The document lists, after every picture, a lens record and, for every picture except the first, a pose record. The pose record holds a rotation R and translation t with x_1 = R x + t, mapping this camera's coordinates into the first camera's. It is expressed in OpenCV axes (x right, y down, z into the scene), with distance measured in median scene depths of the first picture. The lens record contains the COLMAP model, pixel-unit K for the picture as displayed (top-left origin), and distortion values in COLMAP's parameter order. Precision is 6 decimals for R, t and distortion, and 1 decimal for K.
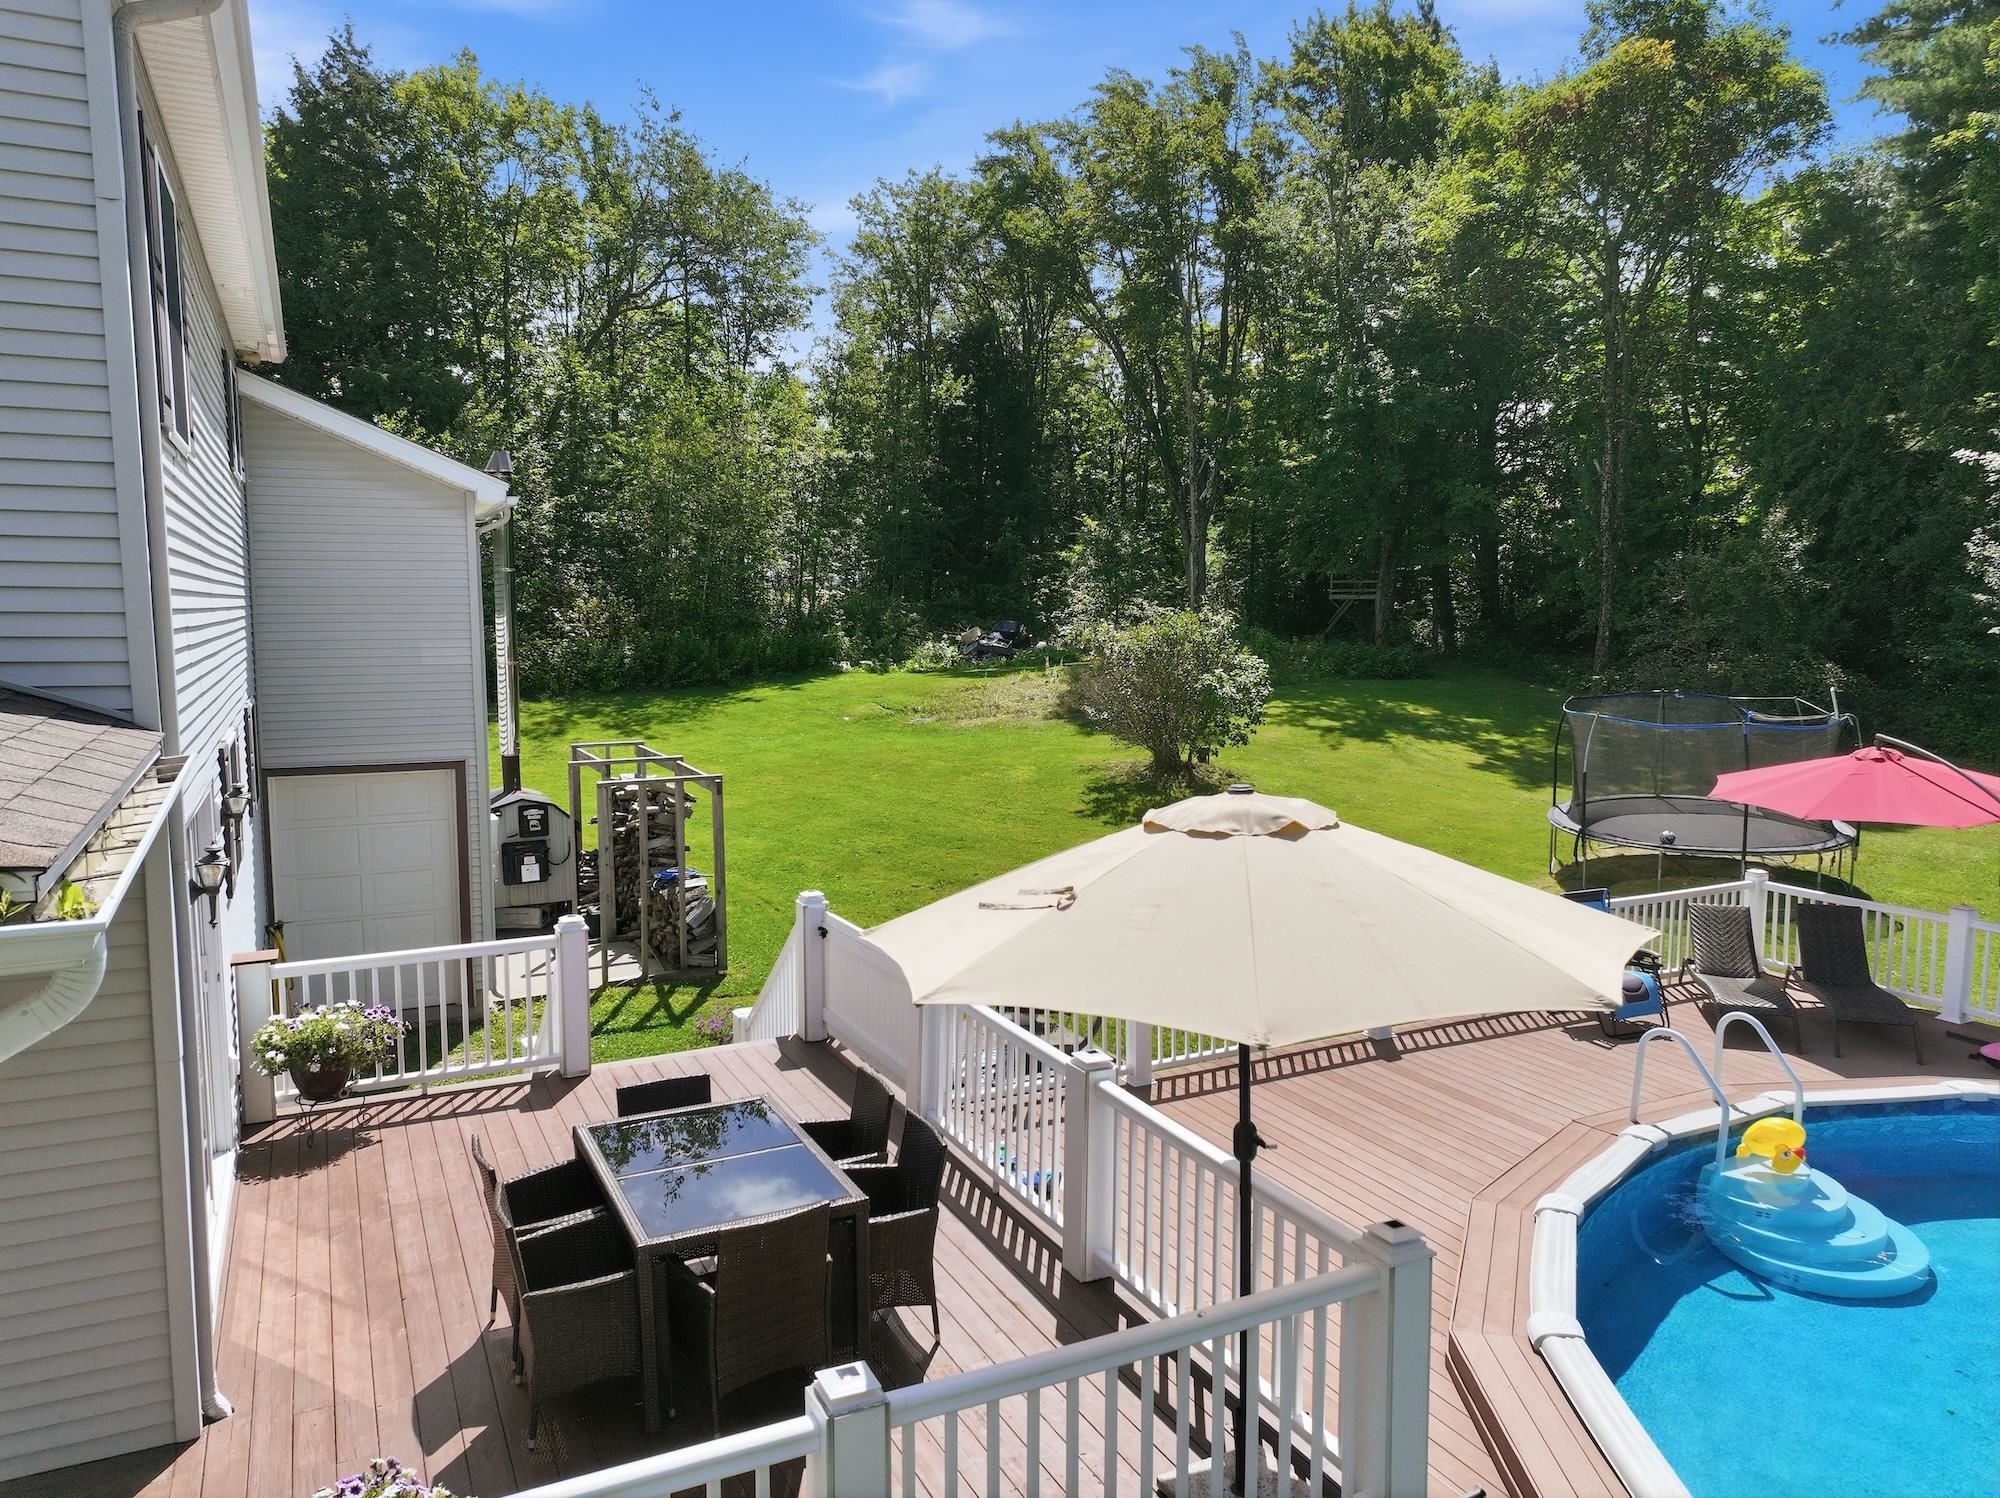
lens RADIAL K [[1382.7, 0, 1000.0], [0, 1382.7, 749.0], [0, 0, 1]] dist [0.000702, 0.005083]
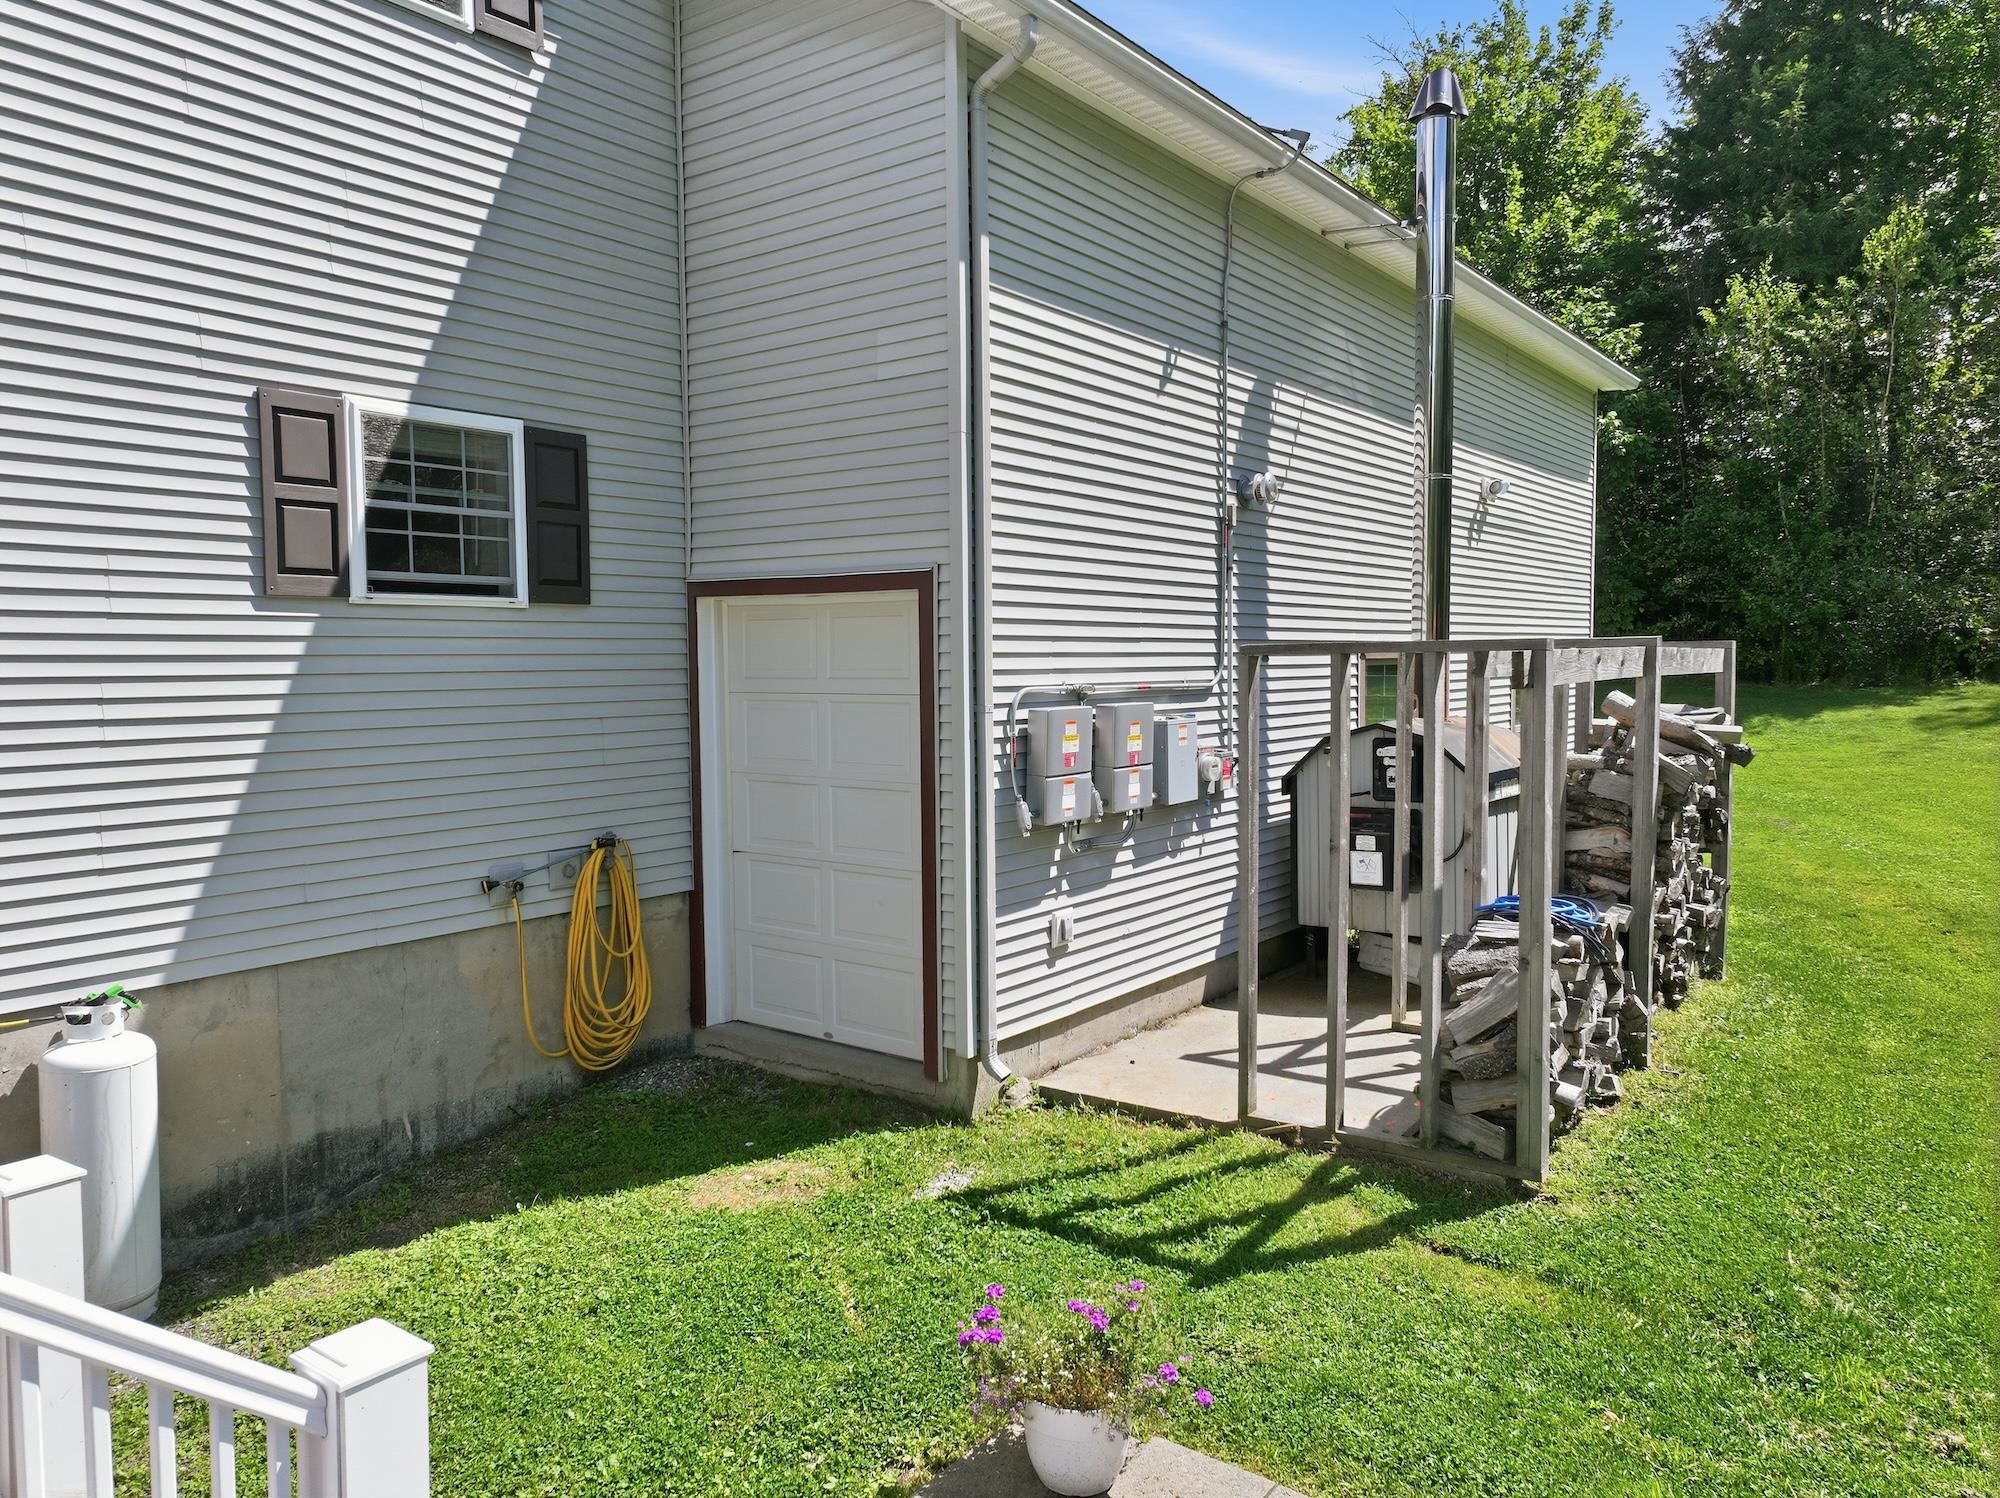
lens RADIAL K [[1428.3, 0, 1000.4], [0, 1428.3, 731.3], [0, 0, 1]] dist [0.001536, 0.001322]
pose [[0.464205, 0.037308, -0.884942, 0.064090], [-0.084982, 0.996379, -0.002573, 0.059086], [0.881642, 0.076398, 0.465694, 0.729274]]
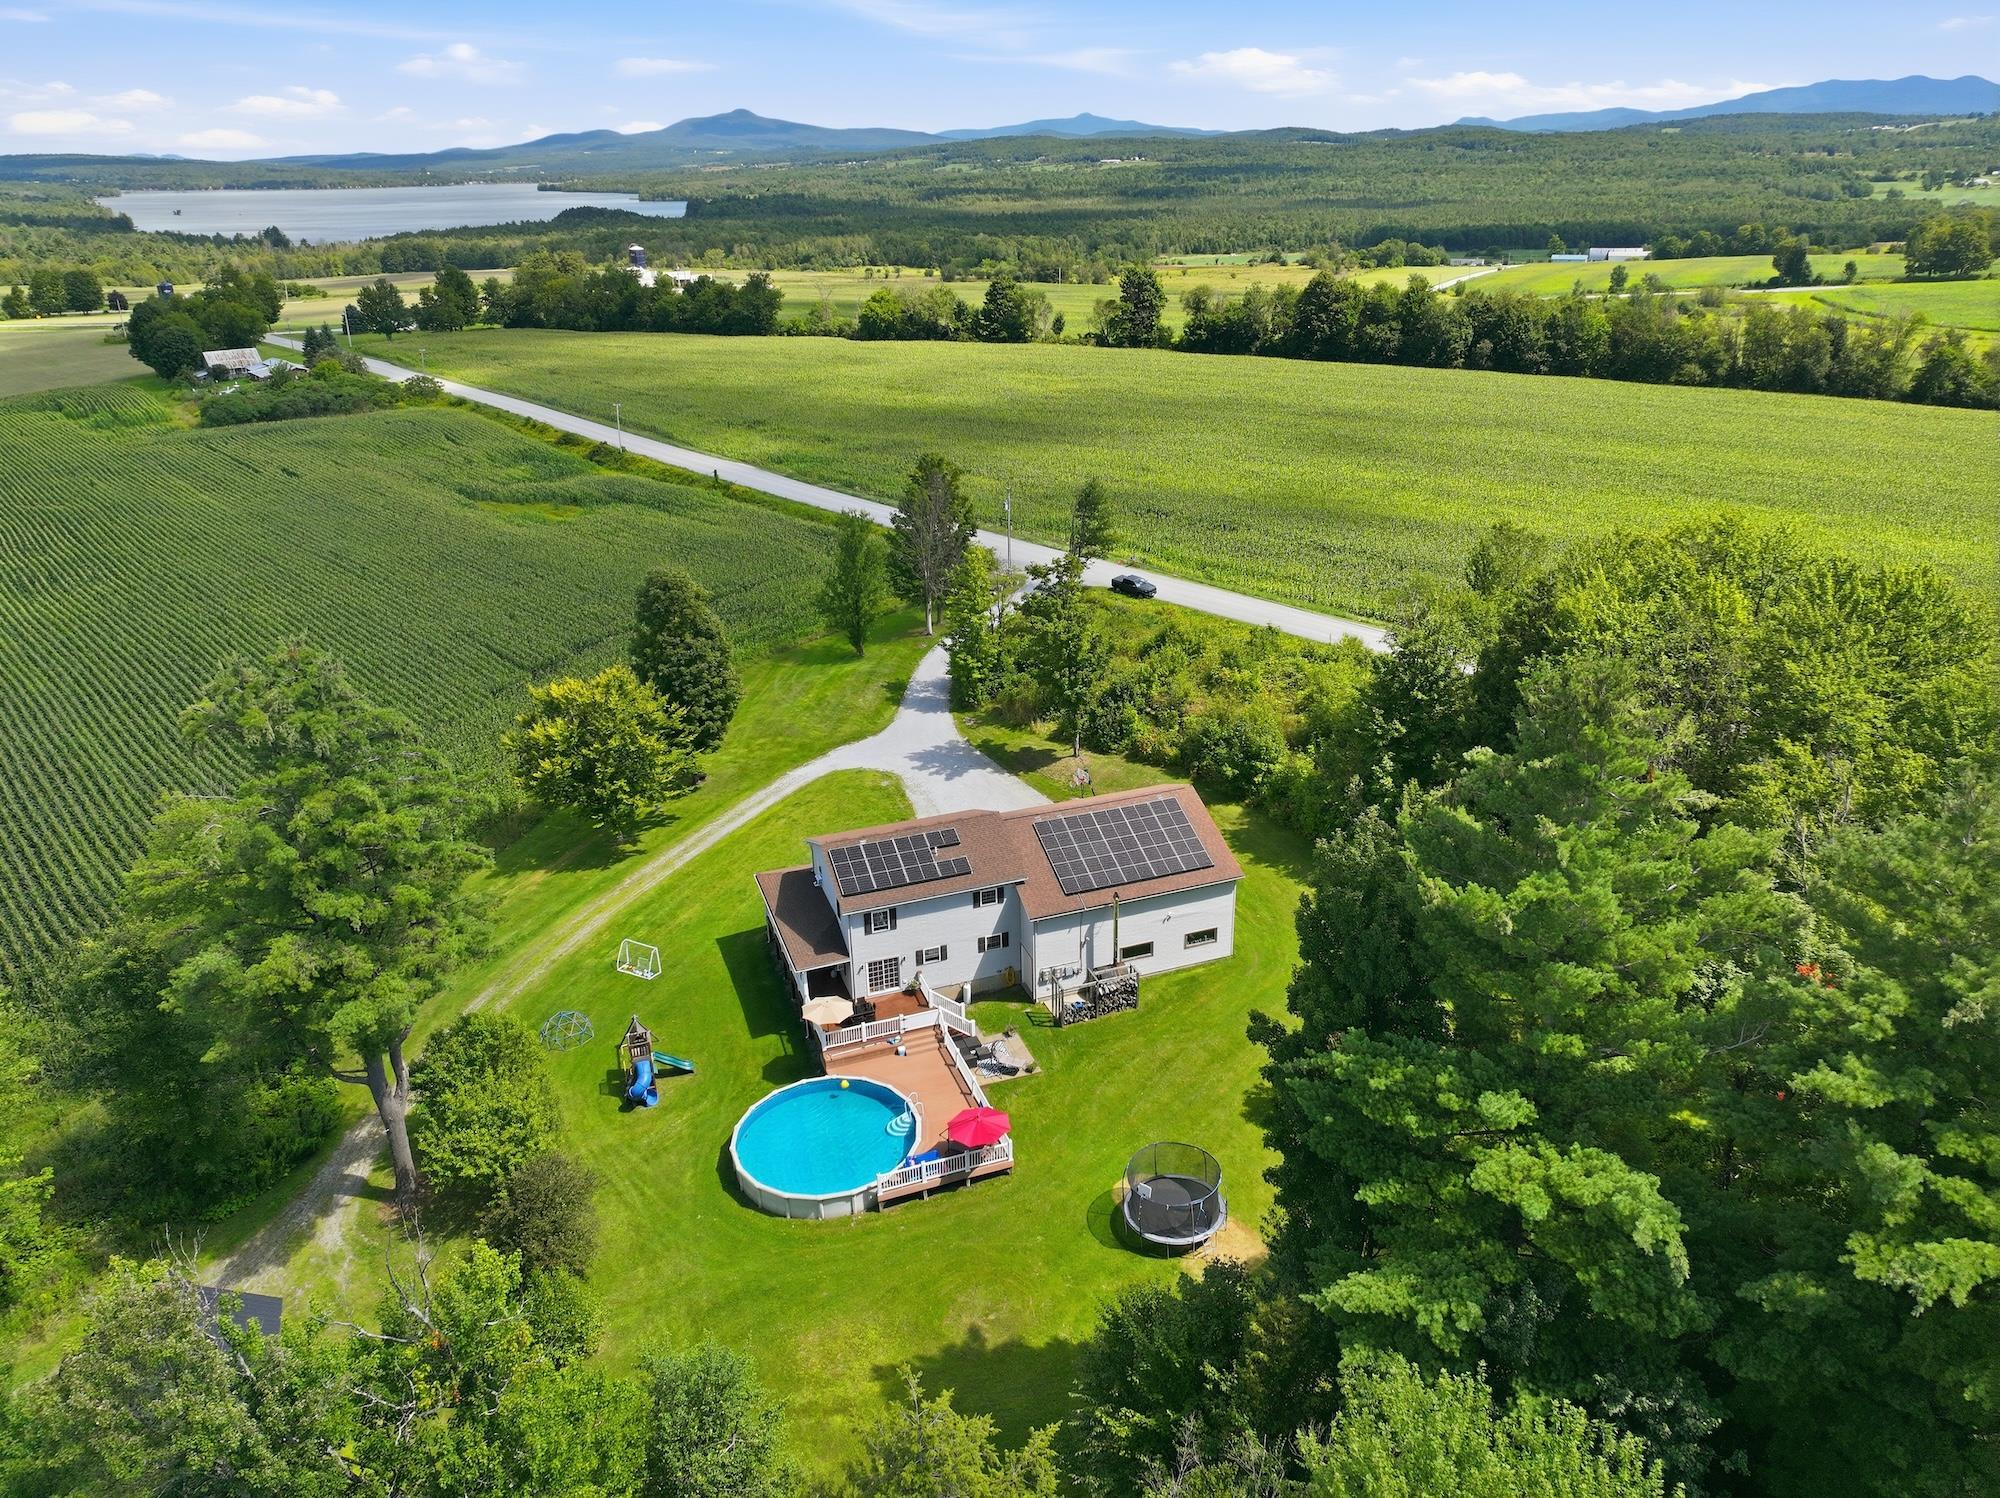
lens RADIAL K [[1382.7, 0, 1000.0], [0, 1382.7, 749.0], [0, 0, 1]] dist [0.000702, 0.005083]
pose [[-0.100010, 0.399370, -0.911319, 3.715871], [-0.092667, 0.908191, 0.408169, -2.585123], [0.990662, 0.125270, -0.053819, 0.974887]]
